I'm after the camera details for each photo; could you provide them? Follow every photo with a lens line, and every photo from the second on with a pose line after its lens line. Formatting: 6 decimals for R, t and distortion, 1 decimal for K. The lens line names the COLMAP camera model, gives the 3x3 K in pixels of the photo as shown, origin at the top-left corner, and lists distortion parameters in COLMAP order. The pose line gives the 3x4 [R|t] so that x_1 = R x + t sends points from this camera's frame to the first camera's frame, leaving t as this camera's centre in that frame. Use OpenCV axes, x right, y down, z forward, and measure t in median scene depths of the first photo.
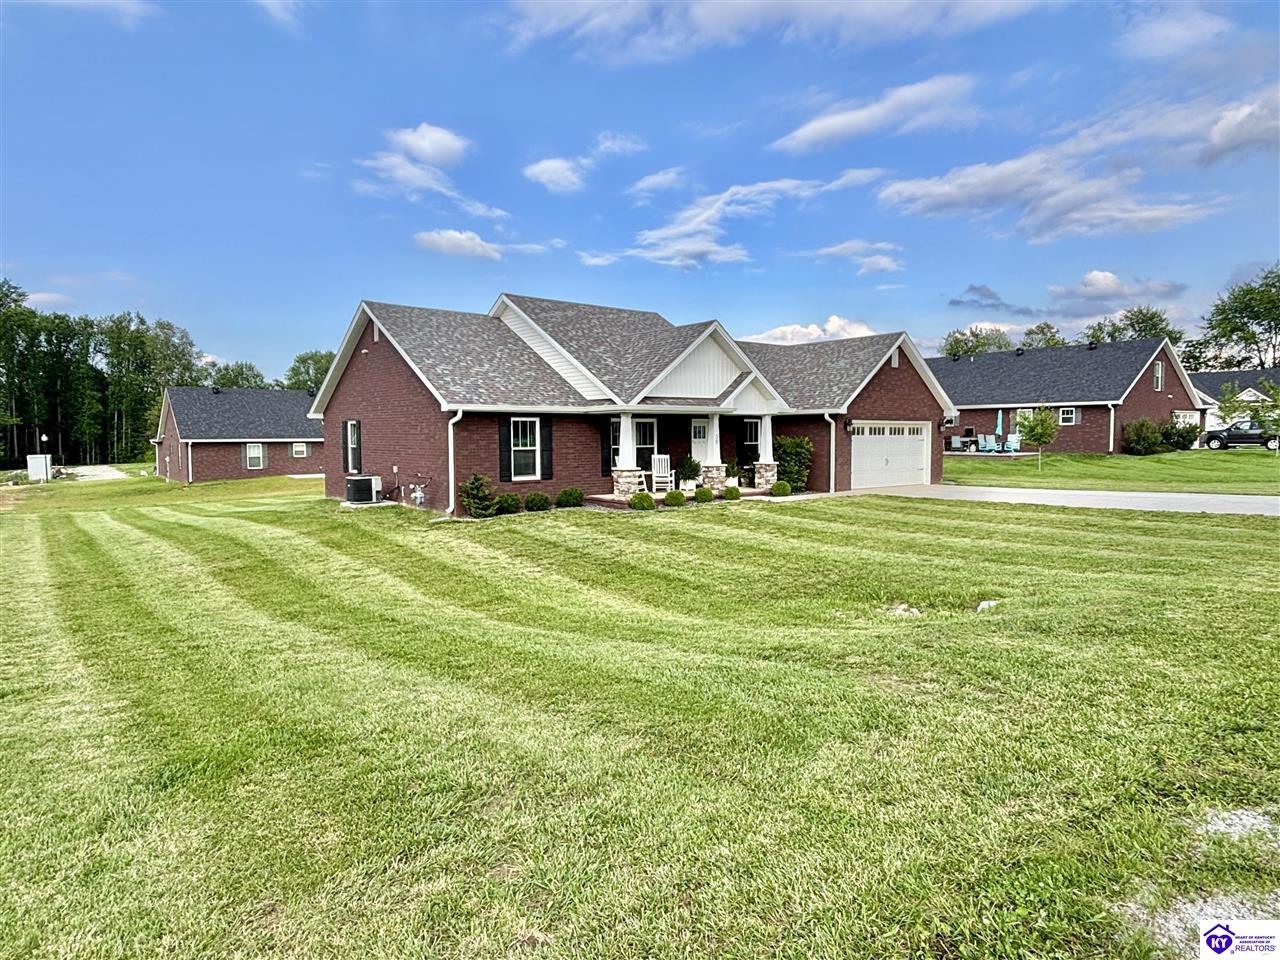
lens RADIAL K [[773.0, 0, 640.0], [0, 773.0, 480.0], [0, 0, 1]] dist [0.001660, -0.000049]
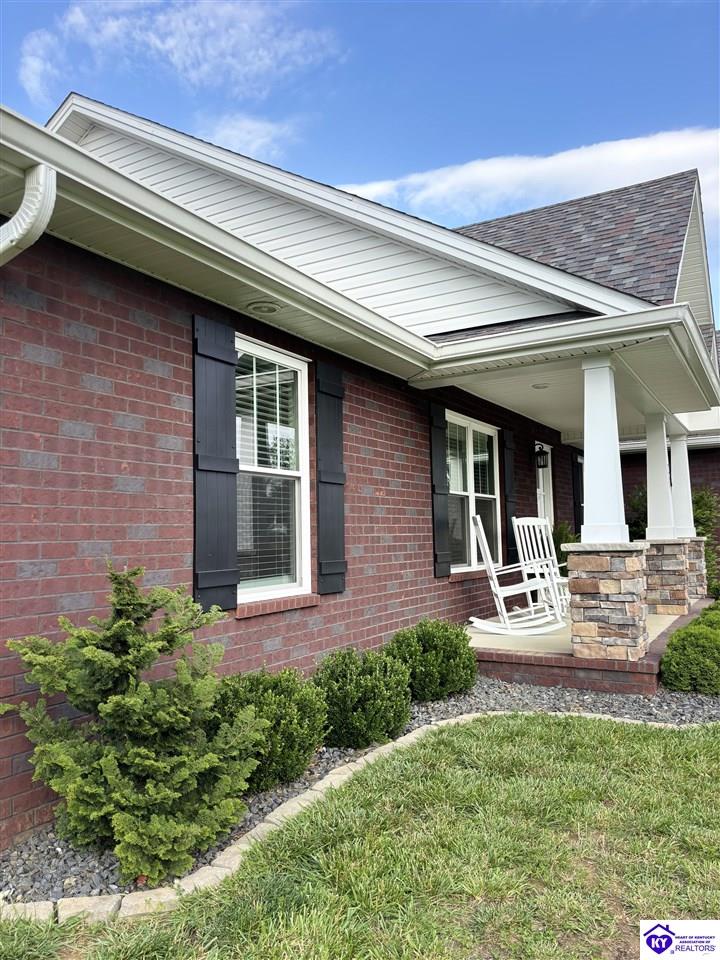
lens RADIAL K [[725.1, 0, 353.2], [0, 725.1, 479.6], [0, 0, 1]] dist [0.044121, -0.002310]
pose [[0.935572, 0.014594, 0.352834, -0.191016], [0.035481, 0.990205, -0.135039, -0.005424], [-0.351349, 0.138857, 0.925890, 0.719744]]
